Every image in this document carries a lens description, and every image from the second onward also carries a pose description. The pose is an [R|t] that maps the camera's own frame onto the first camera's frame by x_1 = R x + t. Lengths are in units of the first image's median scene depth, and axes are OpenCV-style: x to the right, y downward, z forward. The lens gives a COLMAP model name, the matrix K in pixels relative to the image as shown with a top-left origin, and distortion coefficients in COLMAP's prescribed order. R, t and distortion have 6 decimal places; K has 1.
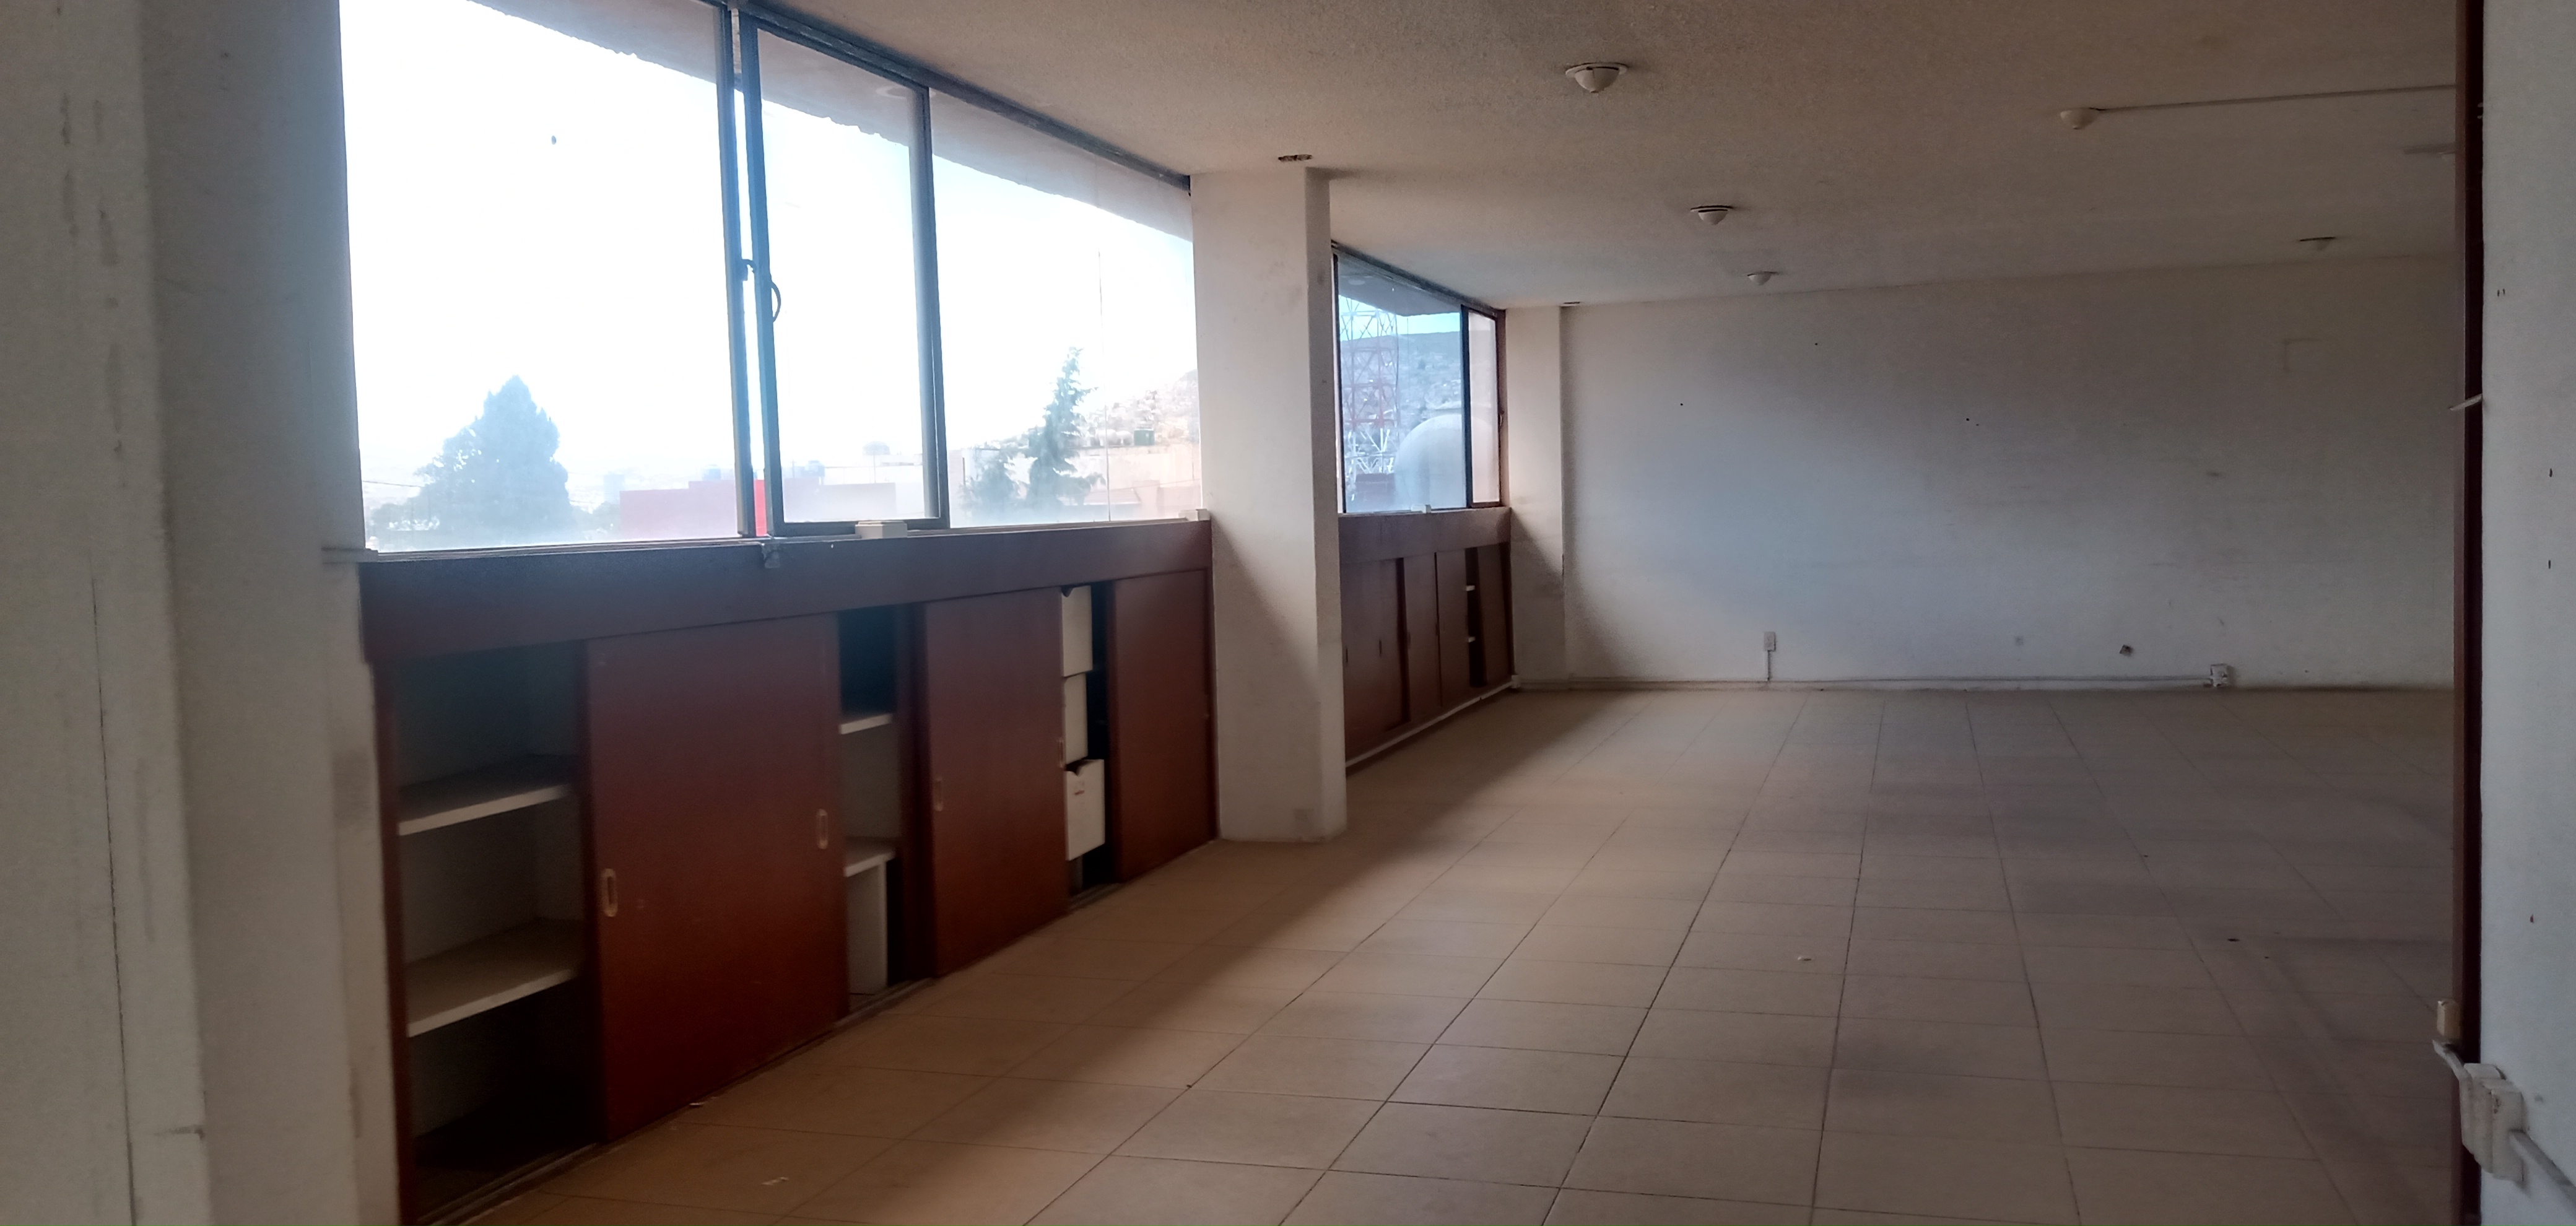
lens RADIAL K [[1956.5, 0, 1291.6], [0, 1956.5, 613.1], [0, 0, 1]] dist [0.000693, -0.001993]
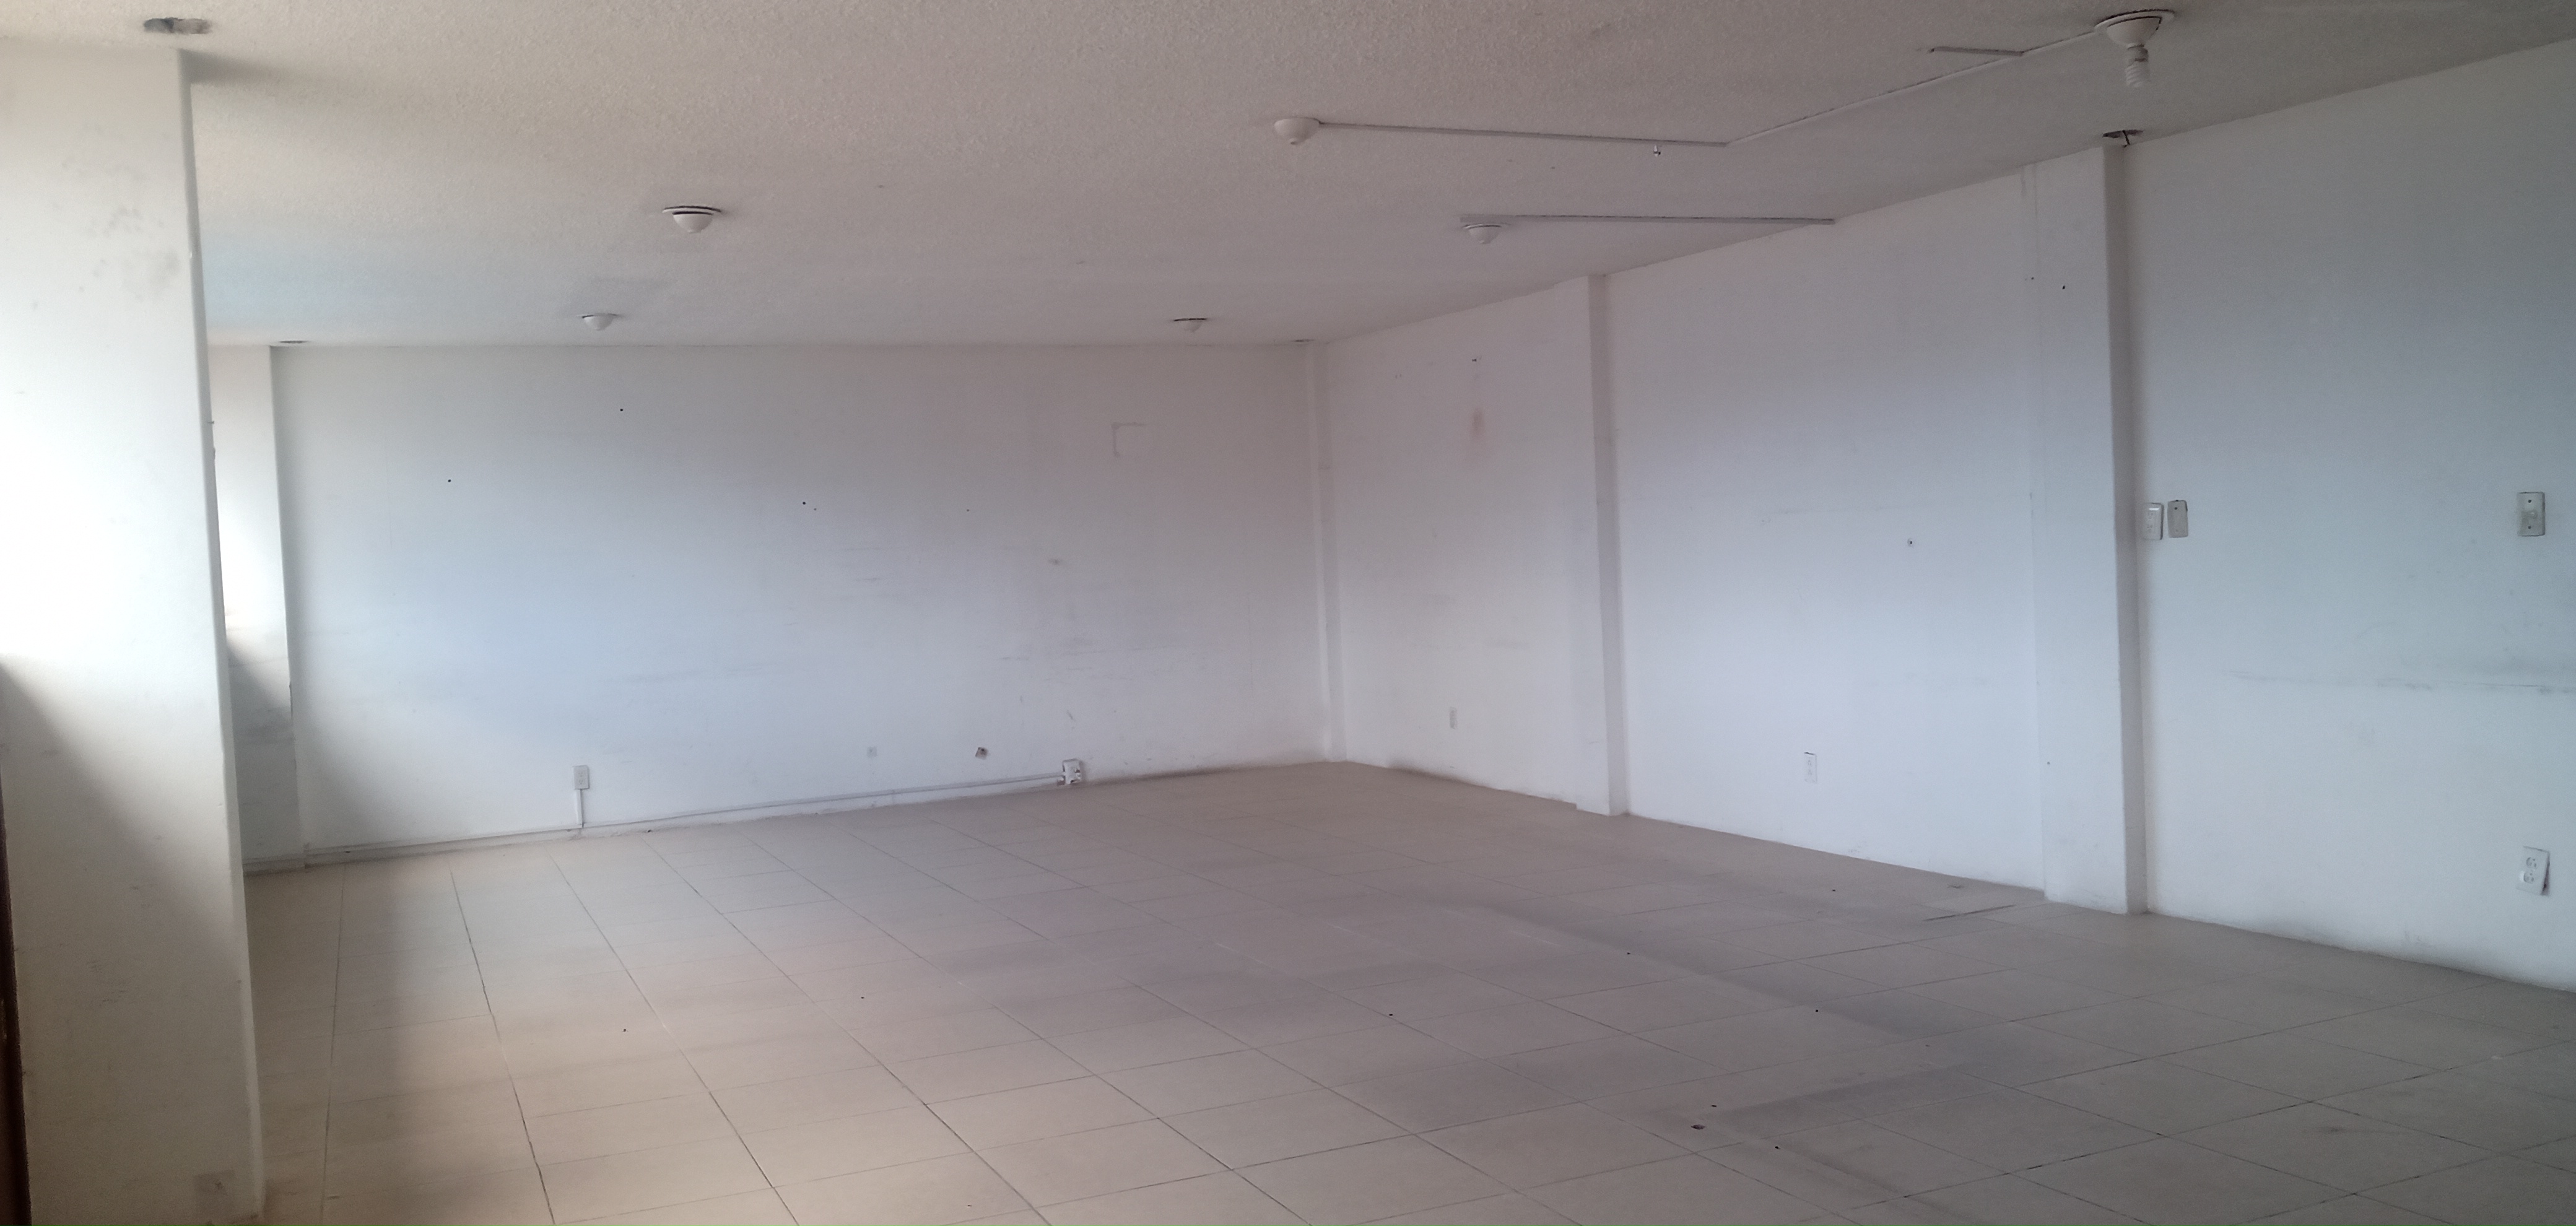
lens RADIAL K [[1956.5, 0, 1290.8], [0, 1956.5, 612.7], [0, 0, 1]] dist [0.000693, -0.001993]
pose [[0.720505, -0.030544, 0.692777, -0.107136], [0.066522, 0.997467, -0.025207, -0.014173], [-0.690252, 0.064246, 0.720711, 0.231659]]
